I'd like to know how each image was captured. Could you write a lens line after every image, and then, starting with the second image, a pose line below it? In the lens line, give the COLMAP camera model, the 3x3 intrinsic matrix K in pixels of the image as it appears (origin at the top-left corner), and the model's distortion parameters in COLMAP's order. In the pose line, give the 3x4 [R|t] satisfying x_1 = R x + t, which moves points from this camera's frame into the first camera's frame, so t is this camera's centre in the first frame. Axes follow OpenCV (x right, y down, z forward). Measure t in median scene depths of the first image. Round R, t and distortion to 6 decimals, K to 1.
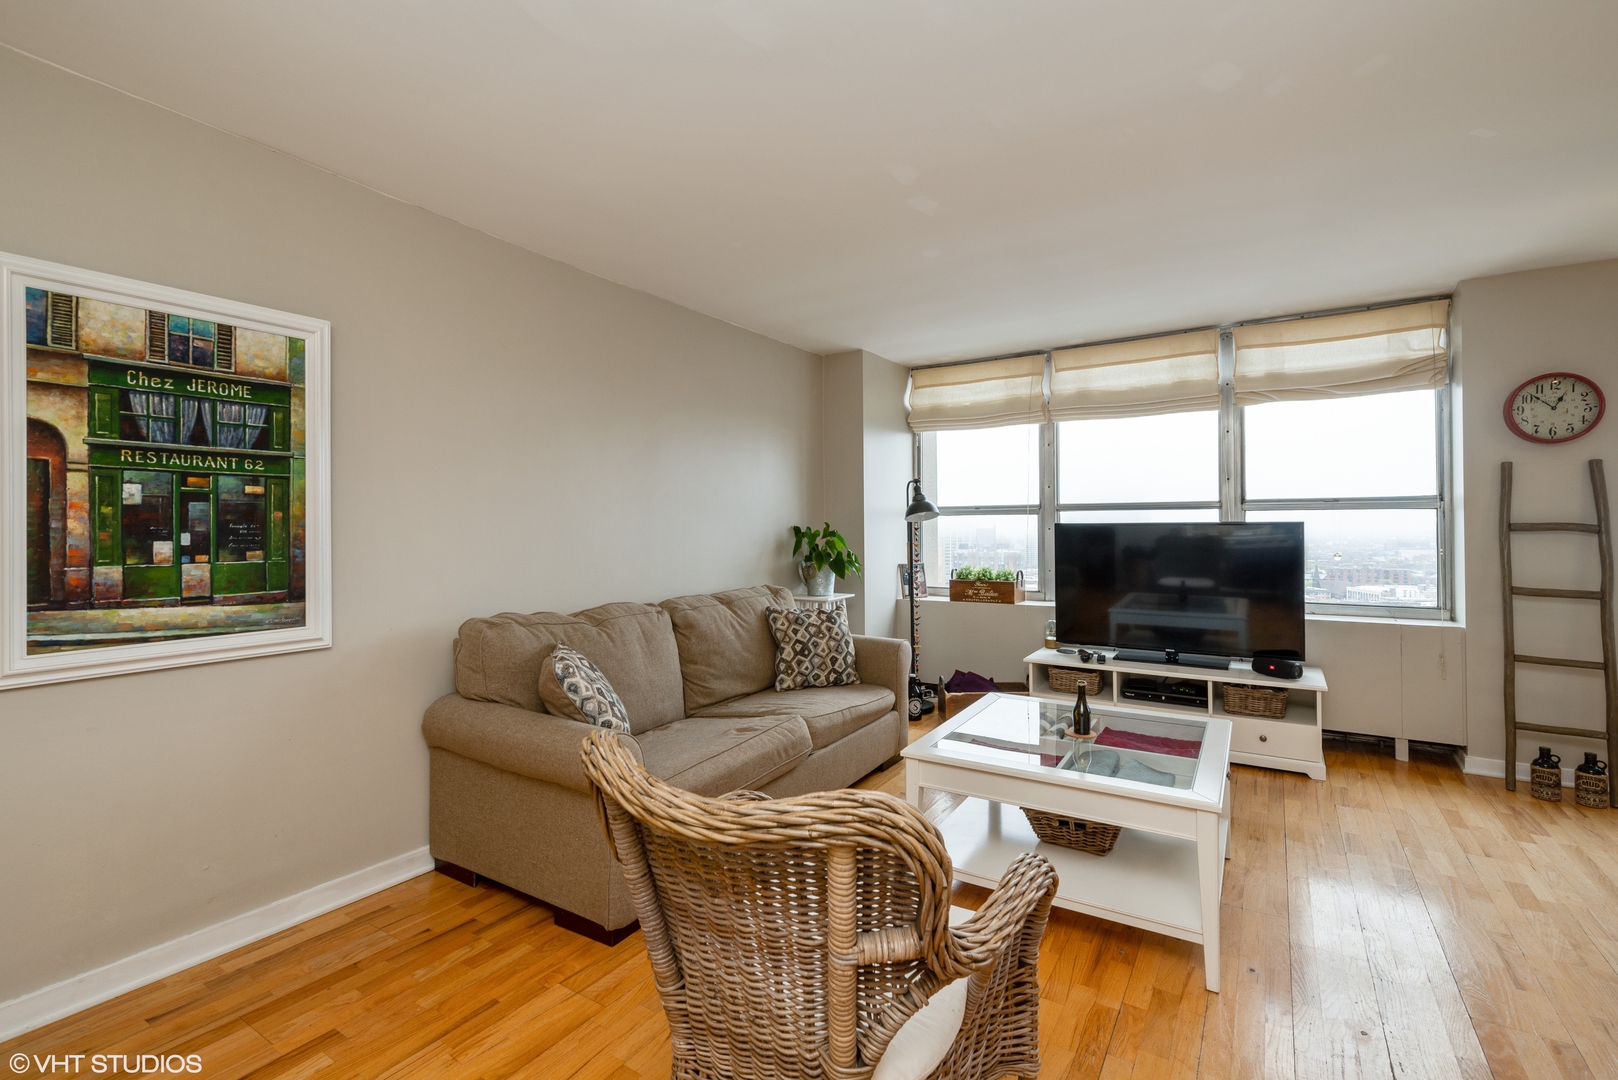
lens RADIAL K [[725.1, 0, 810.3], [0, 725.1, 521.8], [0, 0, 1]] dist [0.000658, 0.000288]
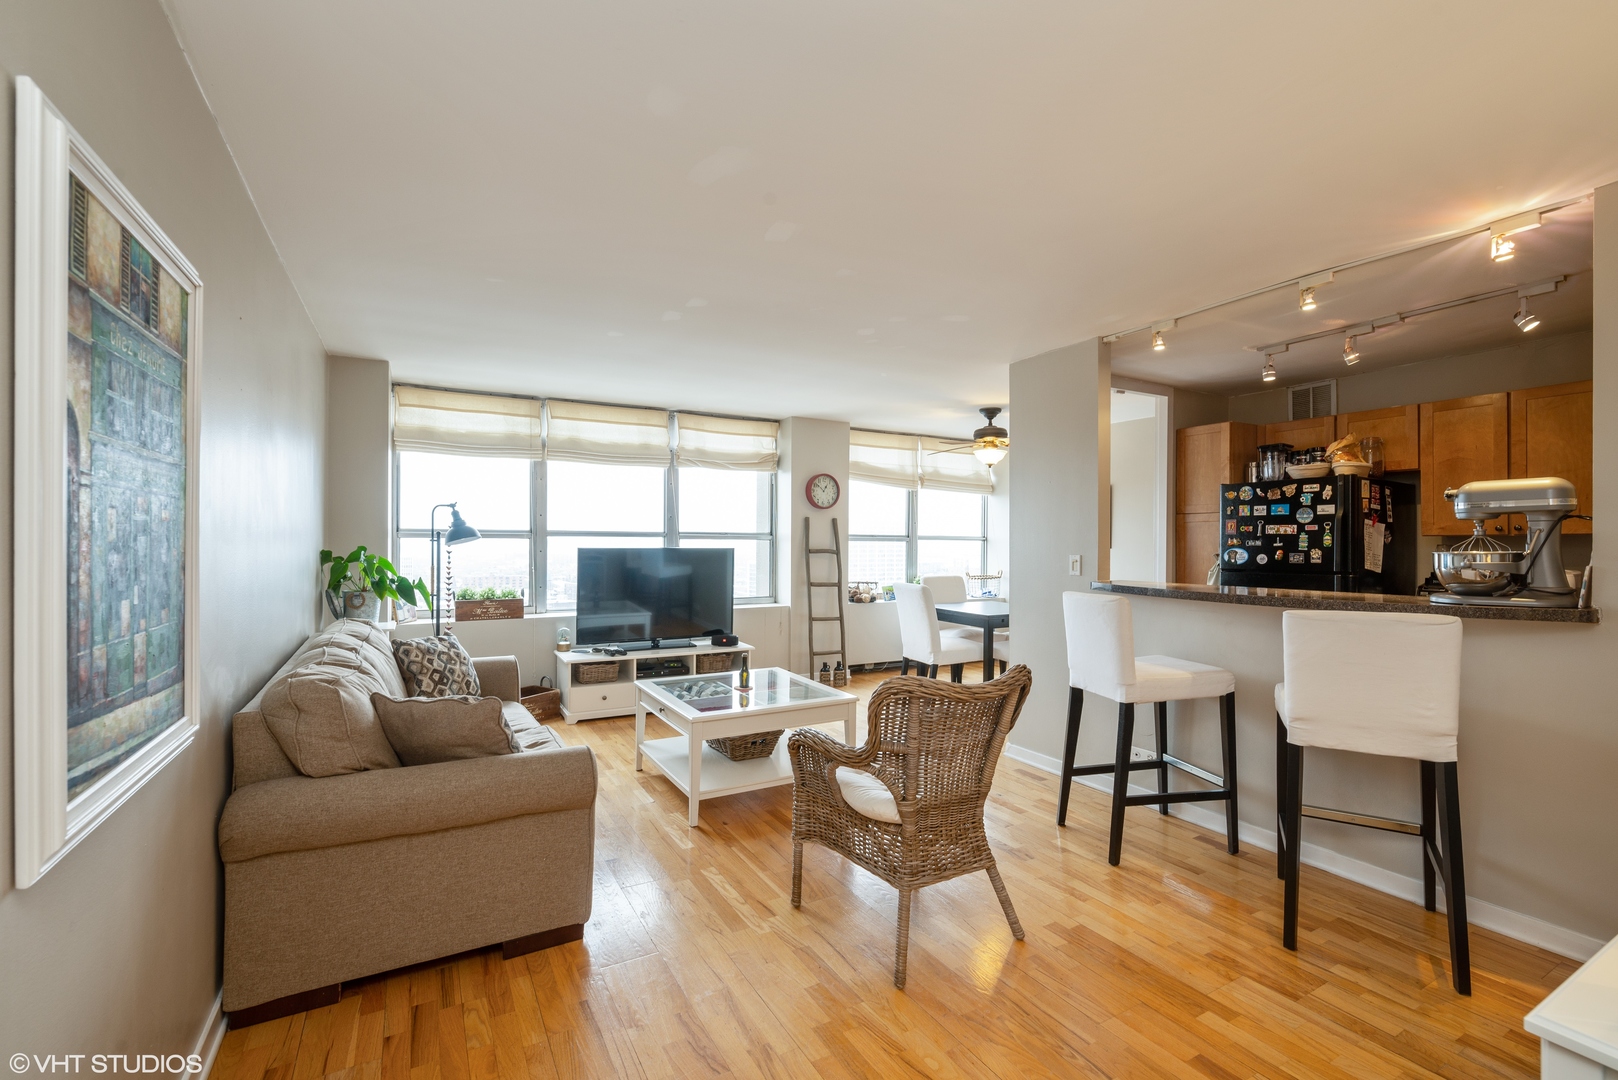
lens RADIAL K [[719.6, 0, 809.0], [0, 719.6, 540.0], [0, 0, 1]] dist [0.012563, 0.000173]
pose [[0.463792, 0.008421, 0.885904, -0.646233], [-0.016041, 0.999871, -0.001106, -0.018240], [-0.885799, -0.013698, 0.463867, 0.106726]]
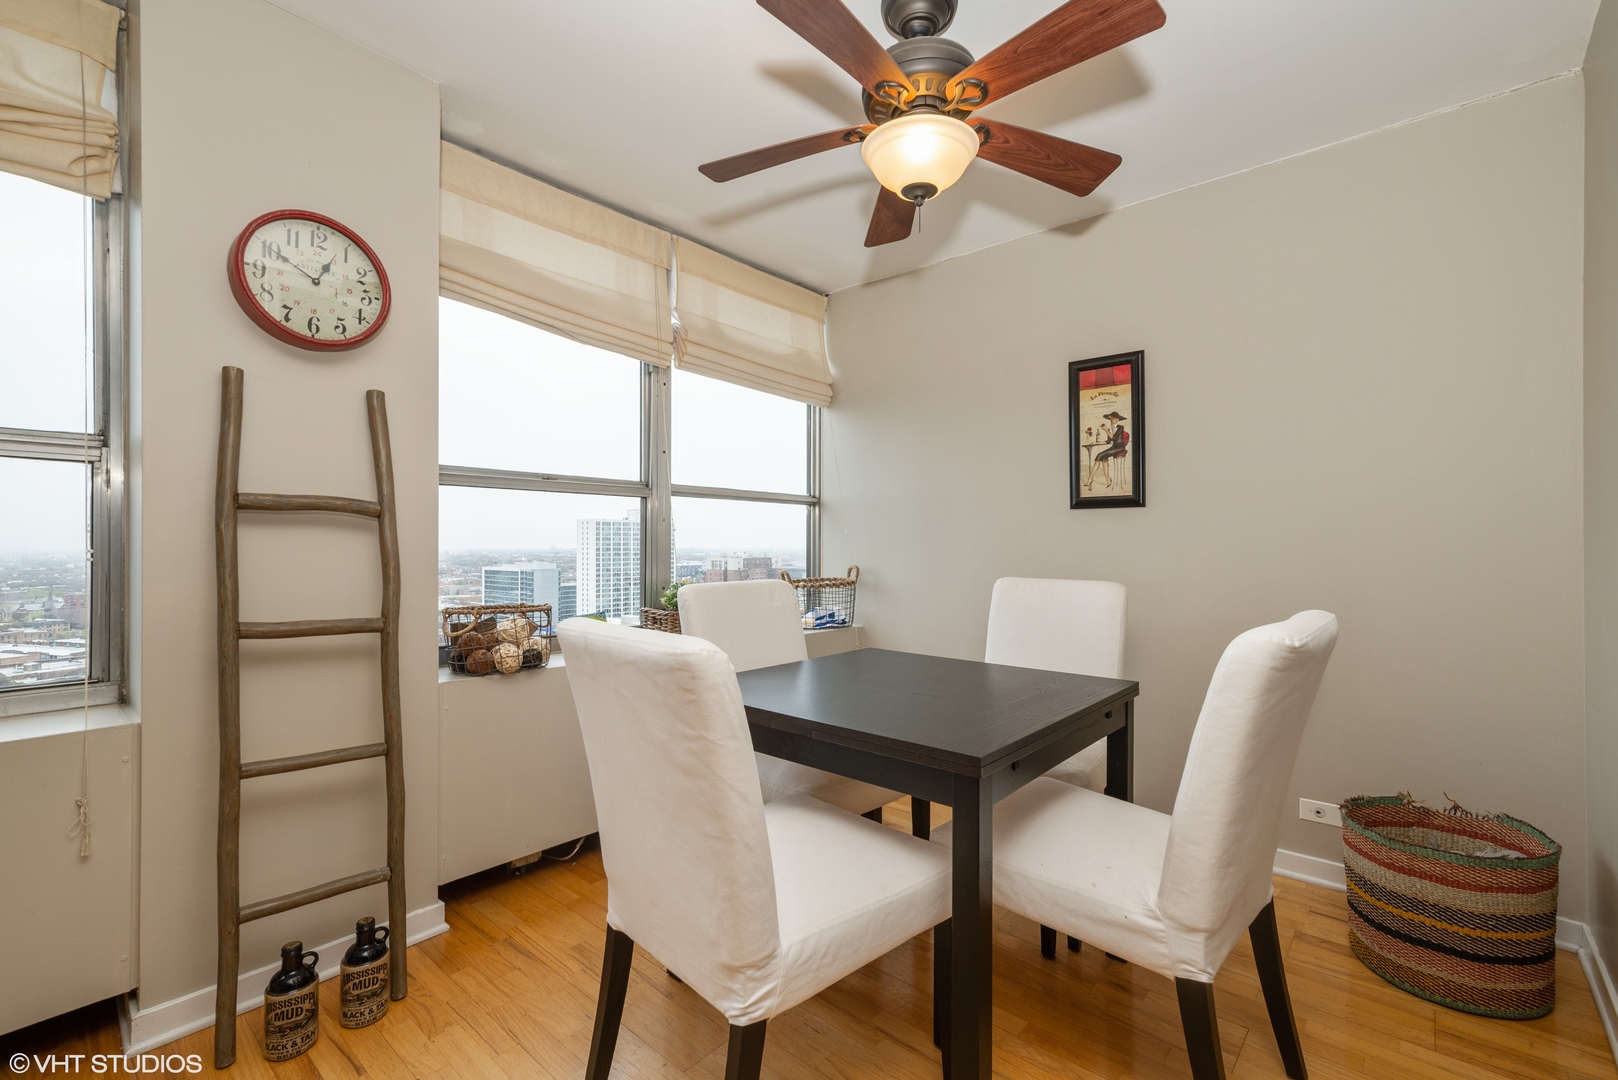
lens RADIAL K [[719.6, 0, 809.0], [0, 719.6, 540.0], [0, 0, 1]] dist [0.012563, 0.000173]
pose [[0.143754, 0.013140, 0.989526, 0.483469], [-0.006137, 0.999904, -0.012386, 0.033228], [-0.989594, -0.004292, 0.143821, 0.494249]]
